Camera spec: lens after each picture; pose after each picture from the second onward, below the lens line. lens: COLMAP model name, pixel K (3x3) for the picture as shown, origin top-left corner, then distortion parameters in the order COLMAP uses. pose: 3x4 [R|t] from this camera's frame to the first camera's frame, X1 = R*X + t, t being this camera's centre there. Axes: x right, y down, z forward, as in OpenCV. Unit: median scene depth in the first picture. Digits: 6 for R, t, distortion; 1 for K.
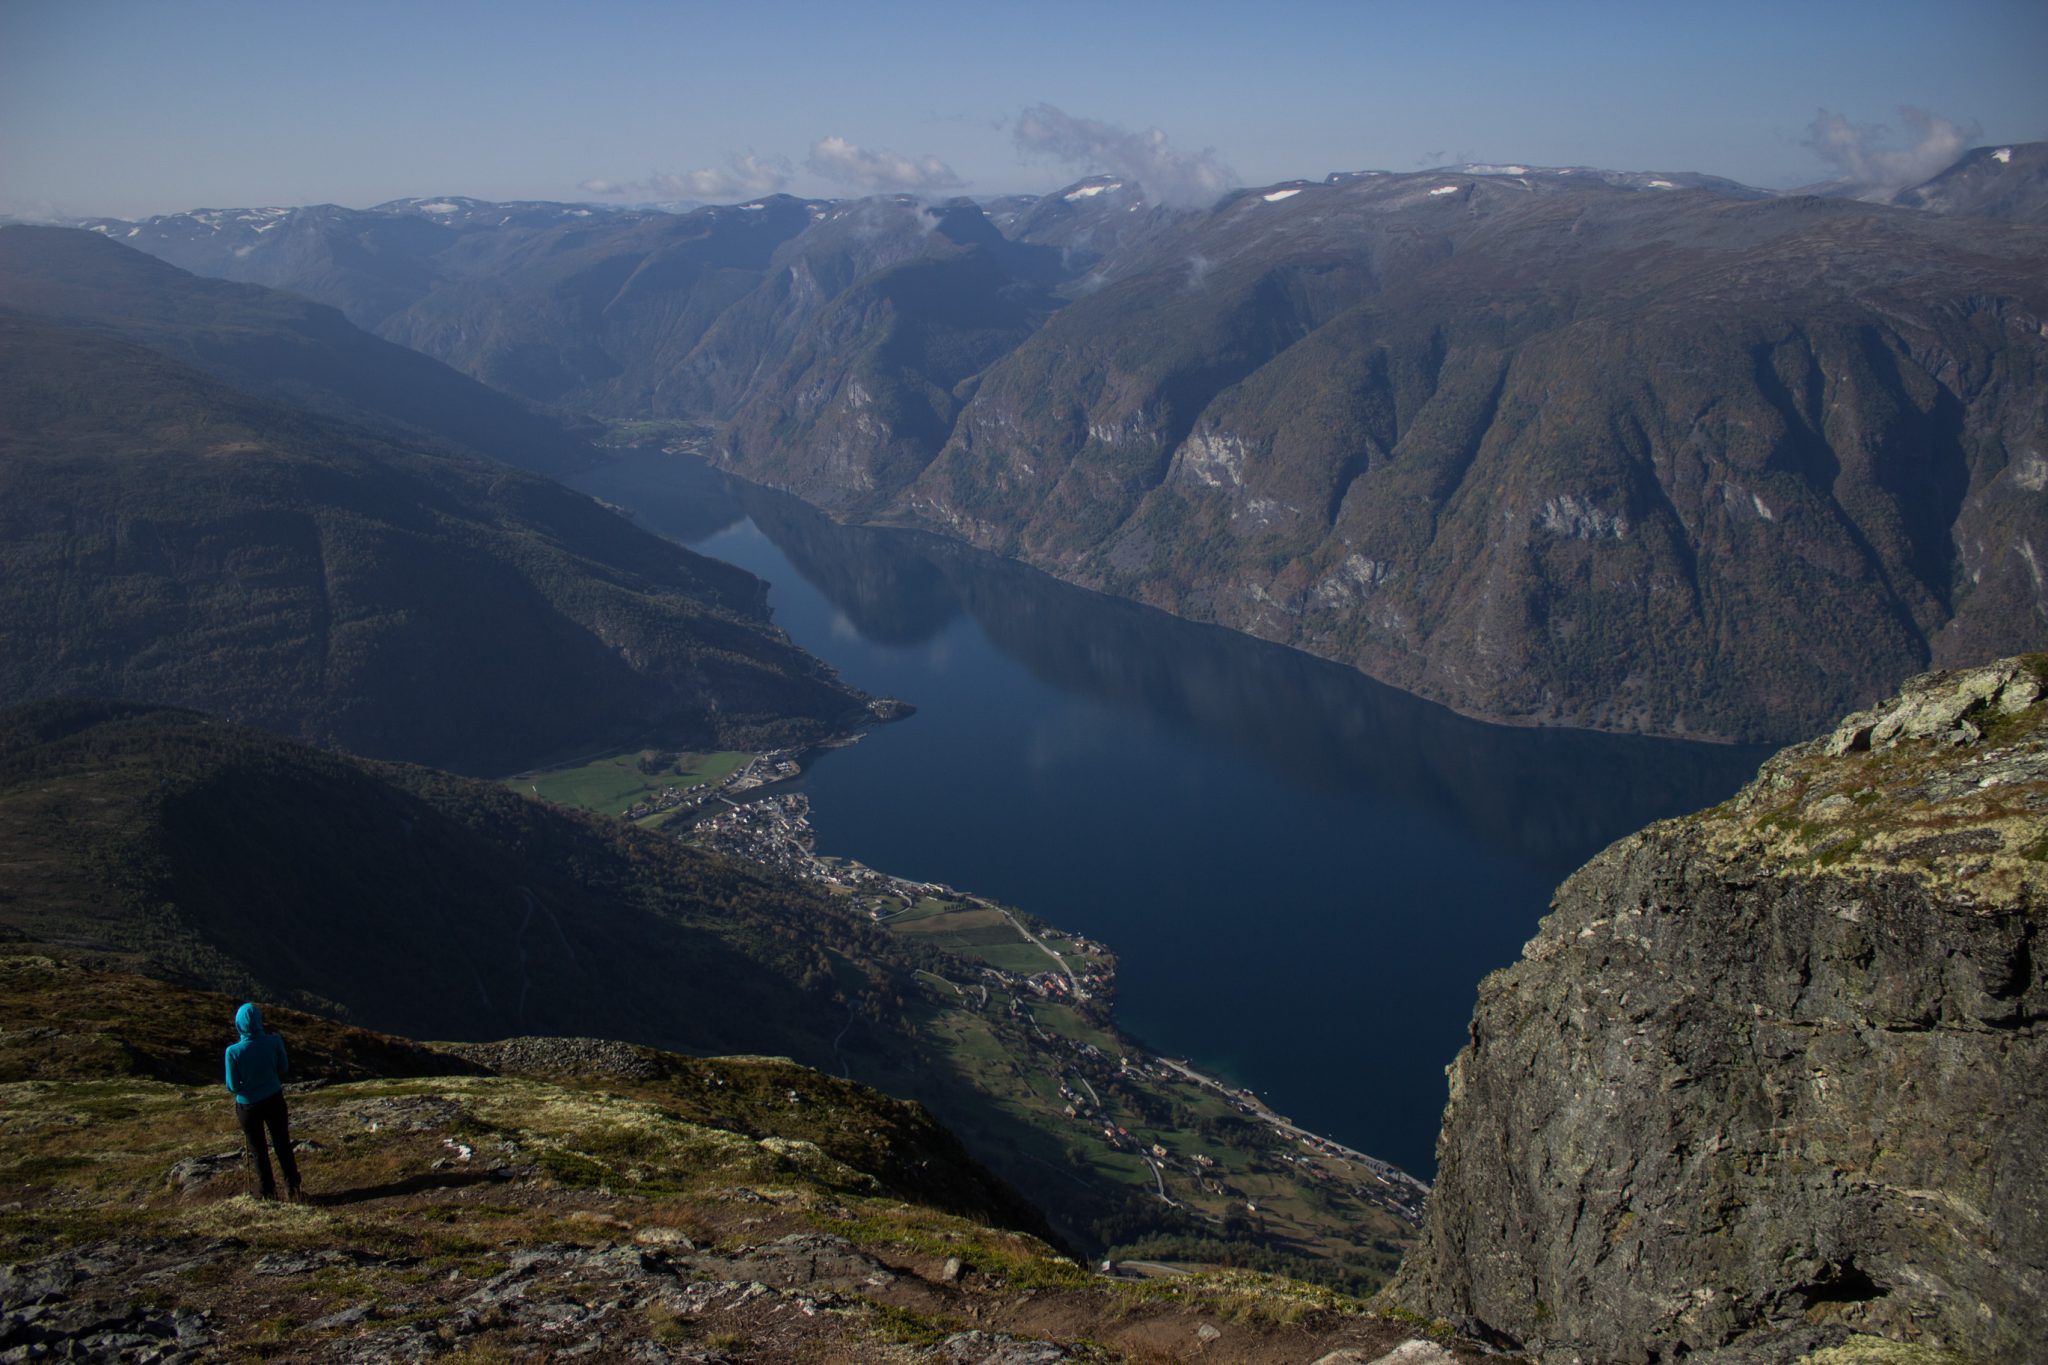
lens RADIAL K [[1710.6, 0, 1003.8], [0, 1710.6, 652.1], [0, 0, 1]] dist [-0.164643, 0.144521]
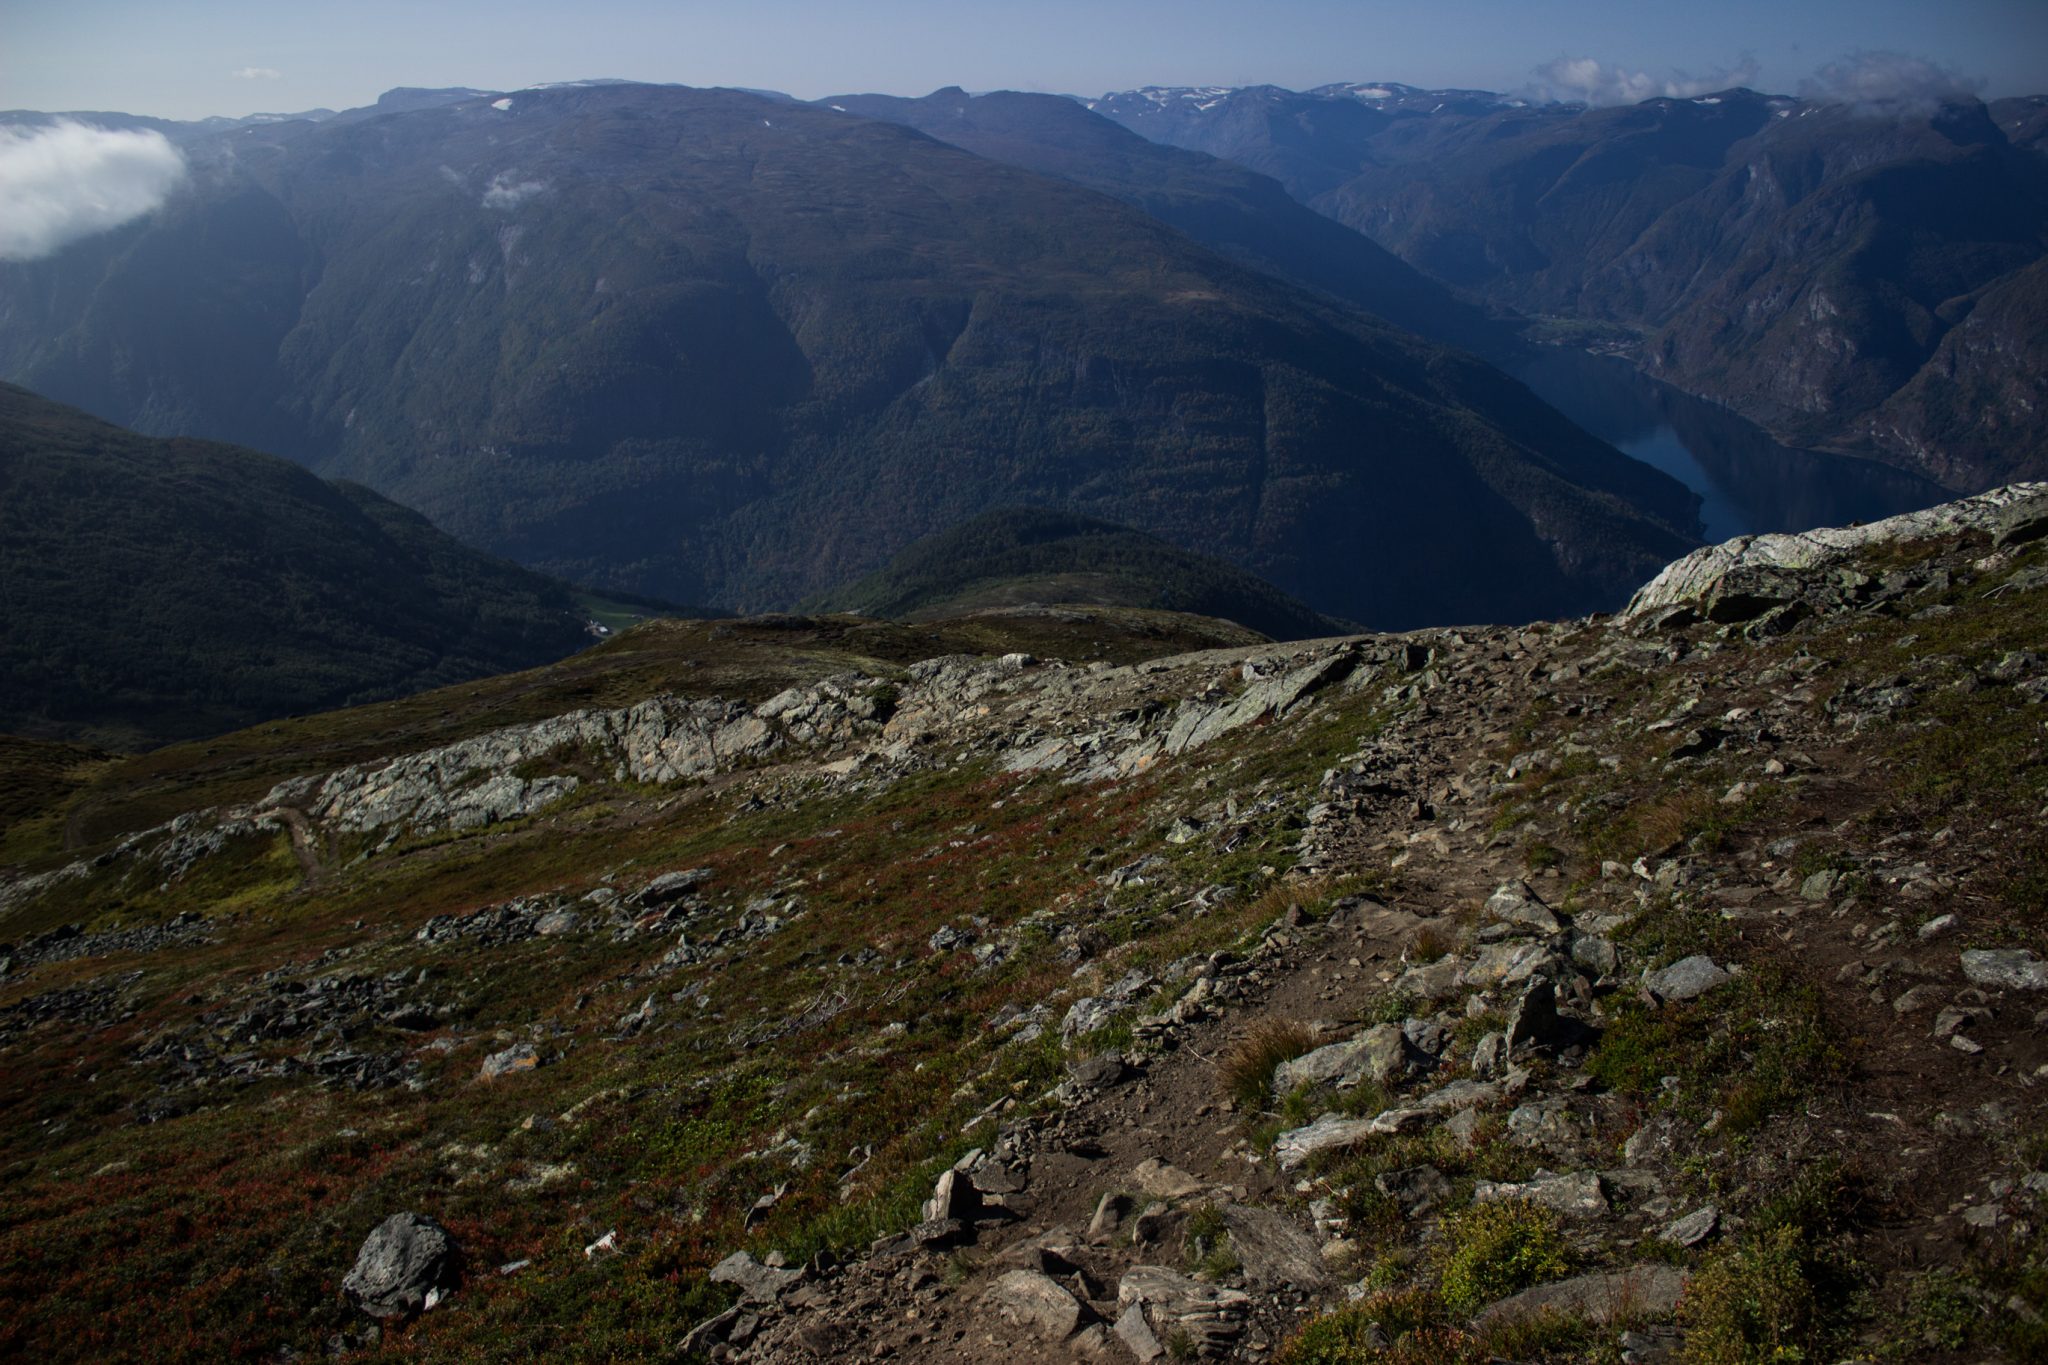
lens RADIAL K [[1710.6, 0, 992.7], [0, 1710.6, 643.9], [0, 0, 1]] dist [-0.164643, 0.144521]
pose [[0.865907, 0.154215, -0.475838, -0.030387], [-0.128112, 0.987932, 0.087048, 0.009069], [0.483520, -0.014415, 0.875215, 0.020816]]
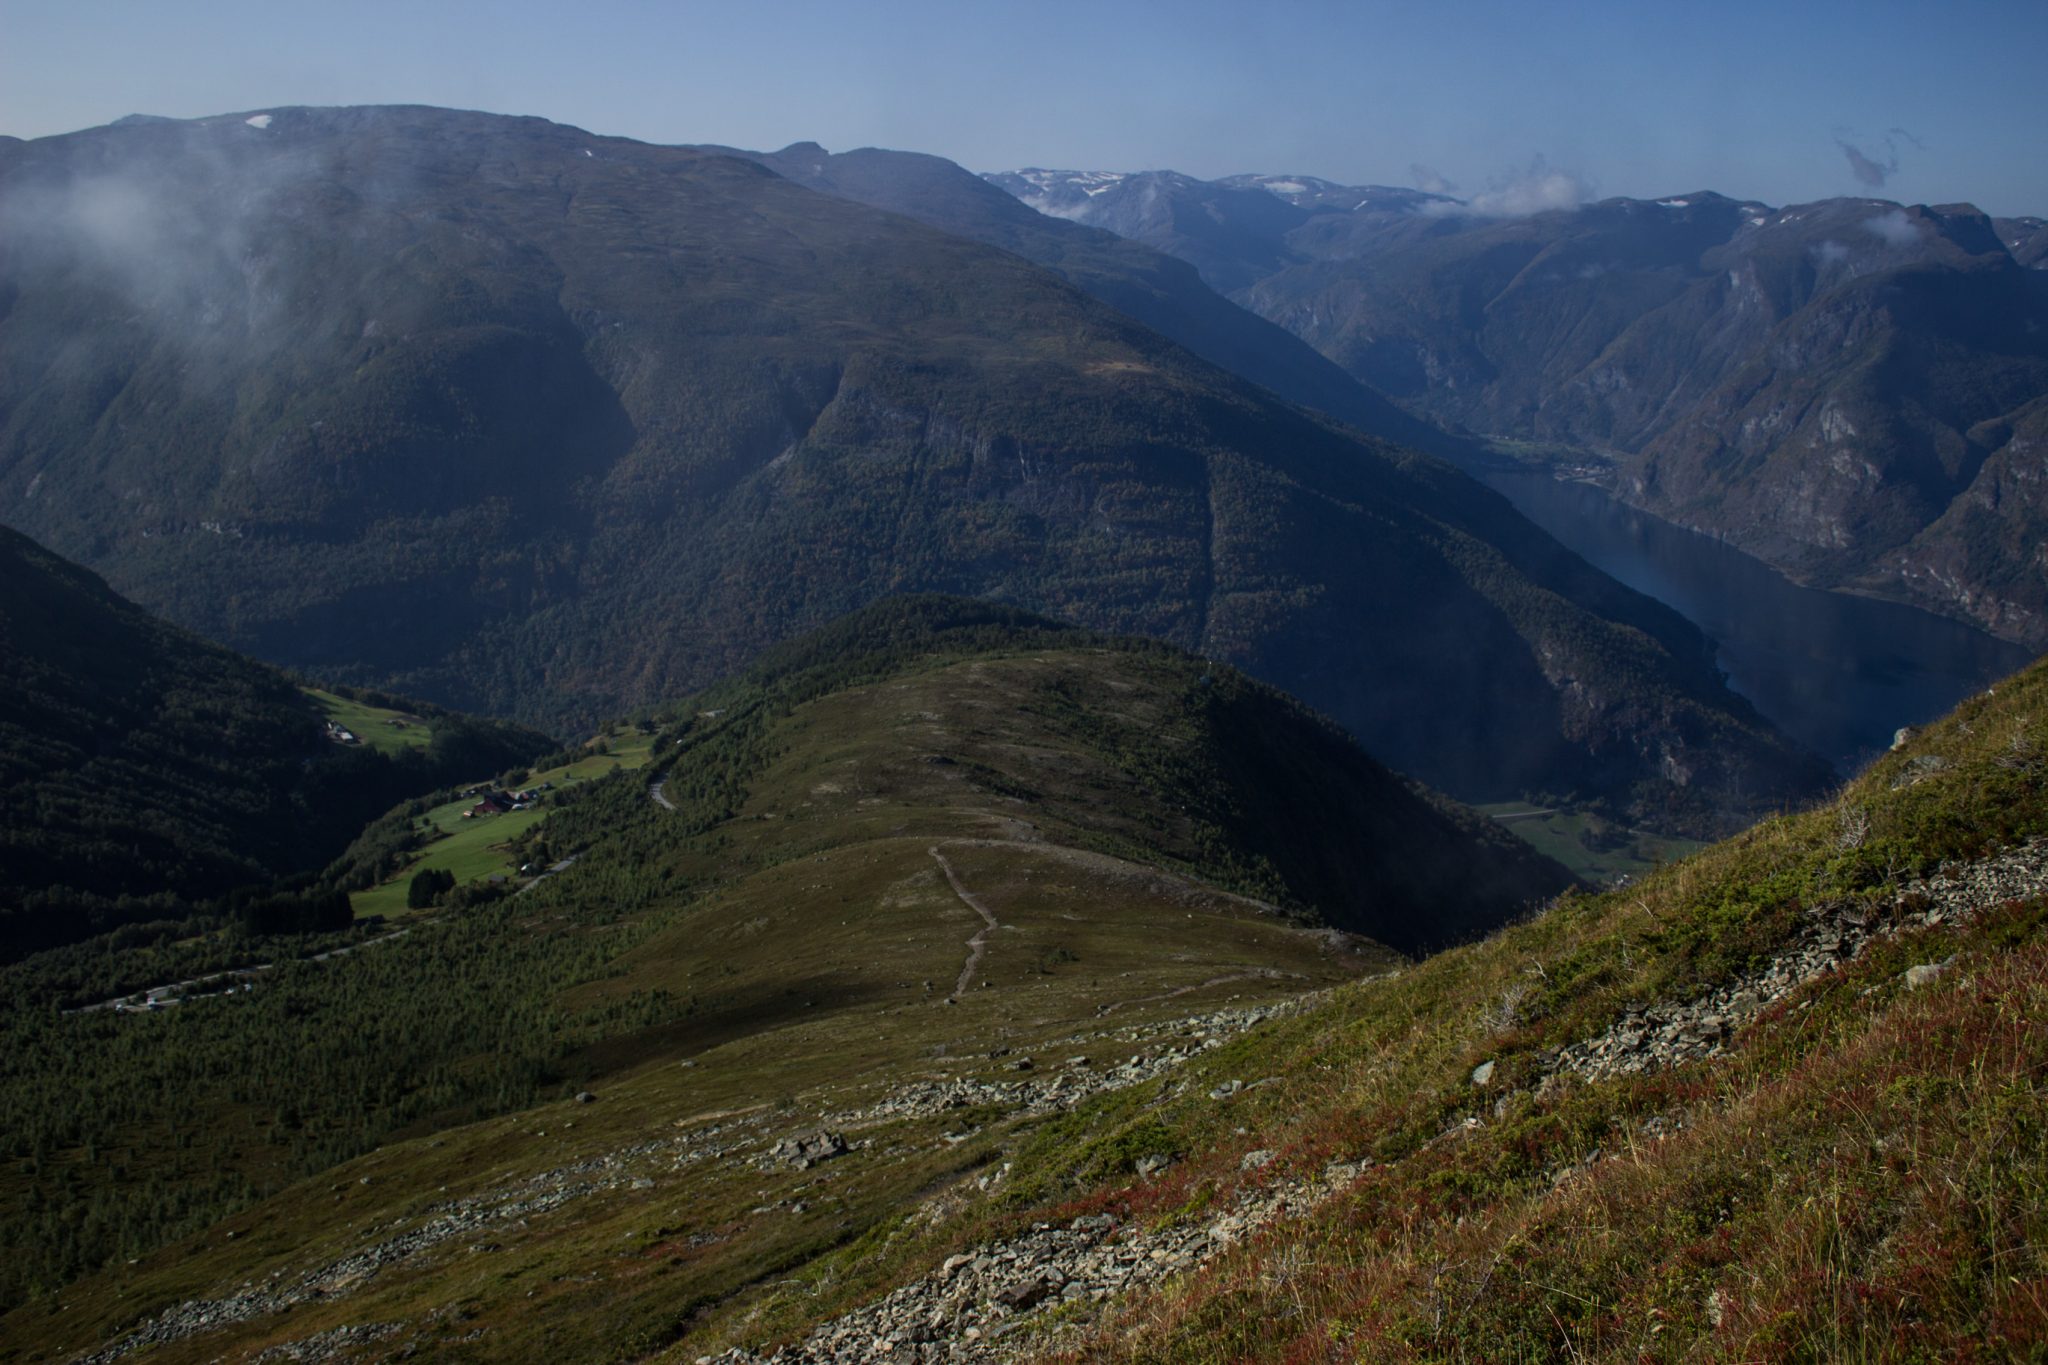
lens RADIAL K [[1988.1, 0, 999.8], [0, 1988.1, 620.7], [0, 0, 1]] dist [-0.089506, 0.000000]
pose [[0.901165, 0.135364, -0.411800, -0.069764], [-0.158885, 0.987023, -0.023248, 0.022862], [0.403309, 0.086379, 0.910978, 0.069386]]
